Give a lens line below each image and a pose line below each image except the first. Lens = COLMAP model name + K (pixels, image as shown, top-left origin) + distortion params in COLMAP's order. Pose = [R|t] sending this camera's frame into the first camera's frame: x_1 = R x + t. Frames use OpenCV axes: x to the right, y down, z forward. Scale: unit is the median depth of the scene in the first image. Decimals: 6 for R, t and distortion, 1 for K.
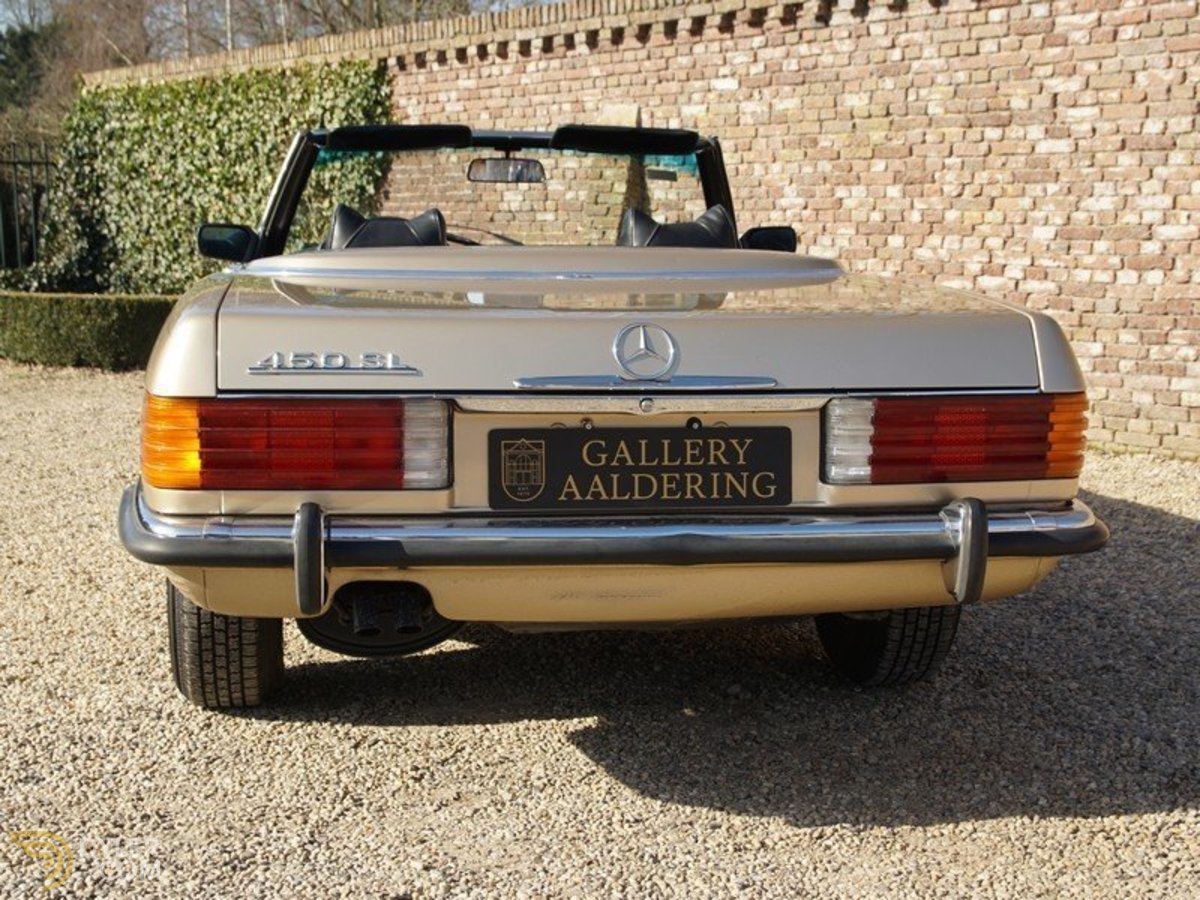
lens RADIAL K [[1743.0, 0, 597.0], [0, 1743.0, 452.0], [0, 0, 1]] dist [0.060688, 0.000000]
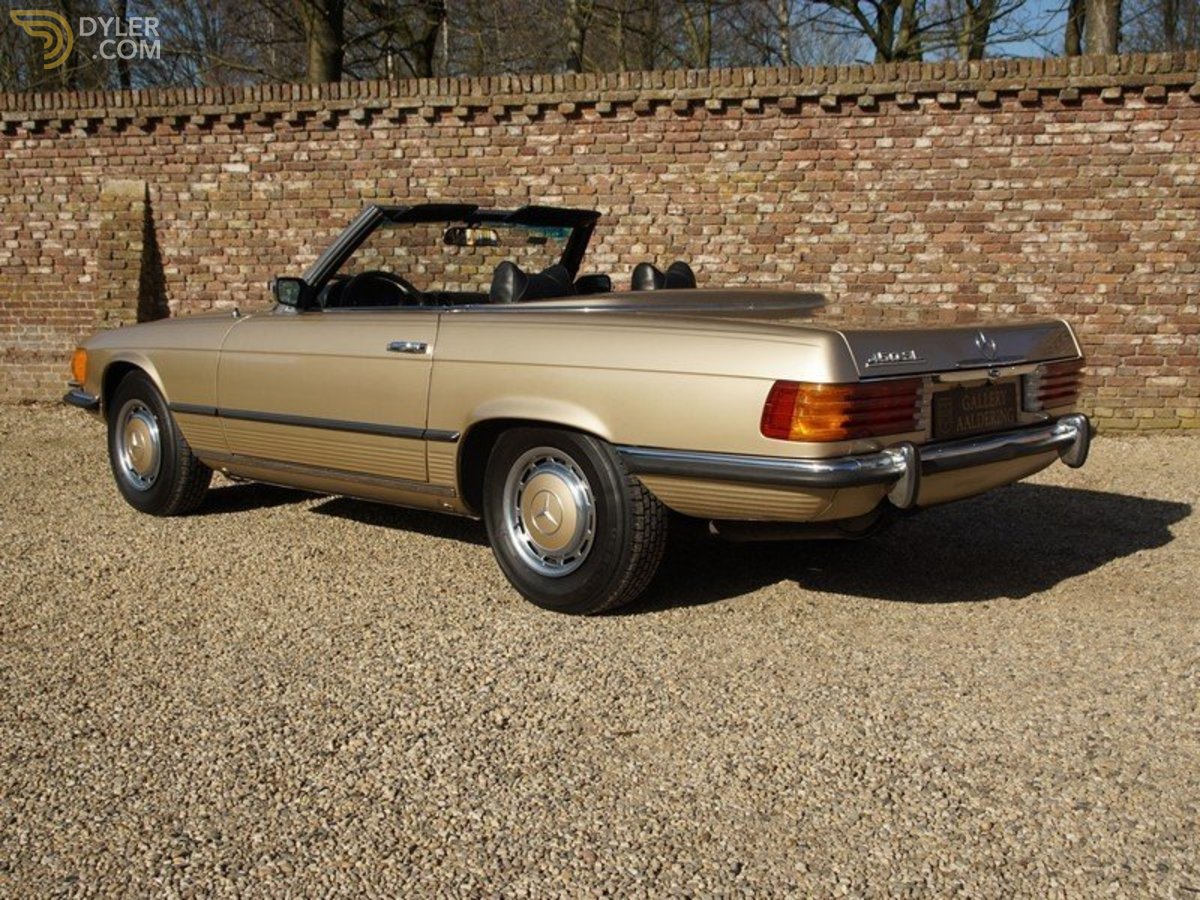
lens RADIAL K [[1387.7, 0, 611.8], [0, 1387.7, 449.7], [0, 0, 1]] dist [-0.019712, 0.000000]
pose [[0.779938, -0.090445, 0.619287, -0.439643], [0.089932, 0.995430, 0.032117, -0.011028], [-0.619362, 0.030645, 0.784507, 0.029295]]
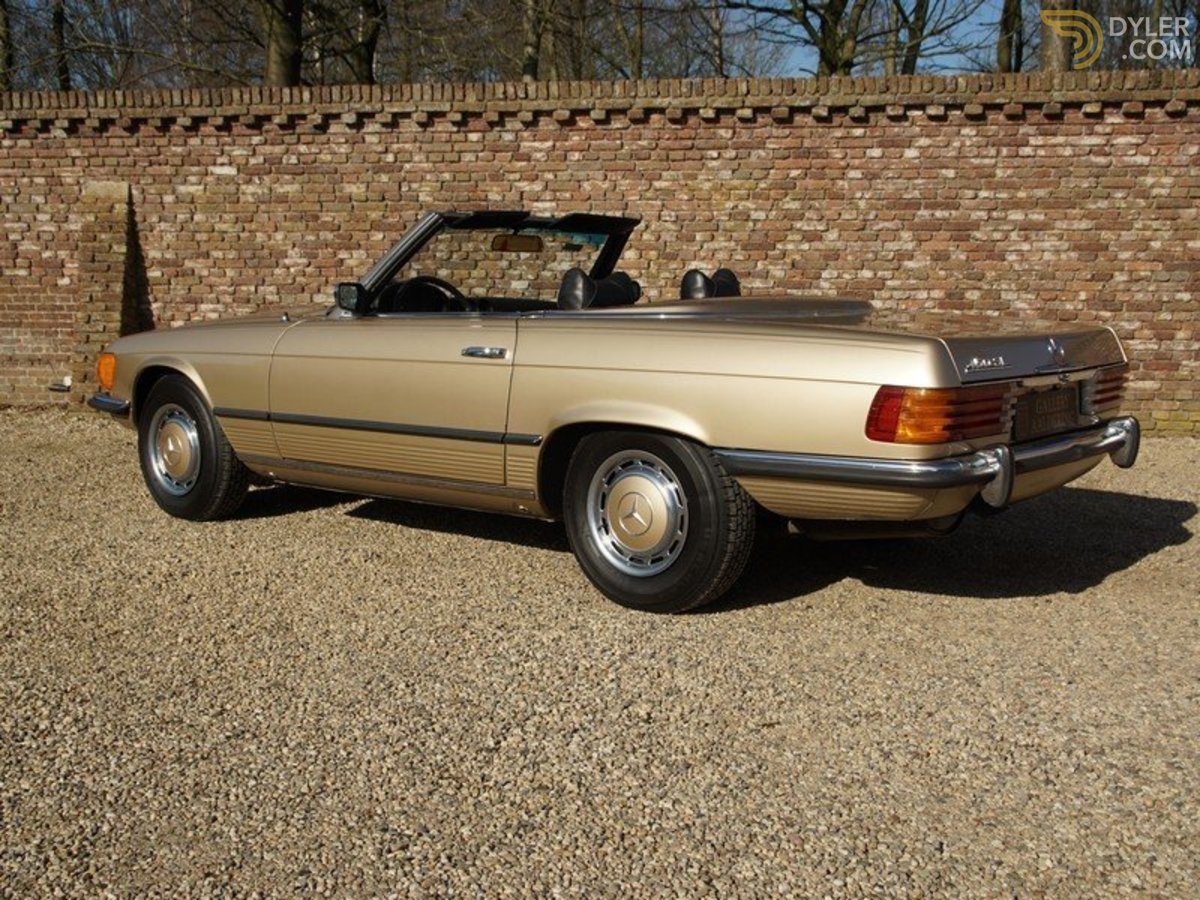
lens RADIAL K [[1387.7, 0, 620.5], [0, 1387.7, 451.5], [0, 0, 1]] dist [-0.019712, 0.000000]
pose [[0.732749, -0.092894, 0.674129, -0.505031], [0.091440, 0.995095, 0.037732, -0.018107], [-0.674328, 0.033994, 0.737649, 0.065190]]
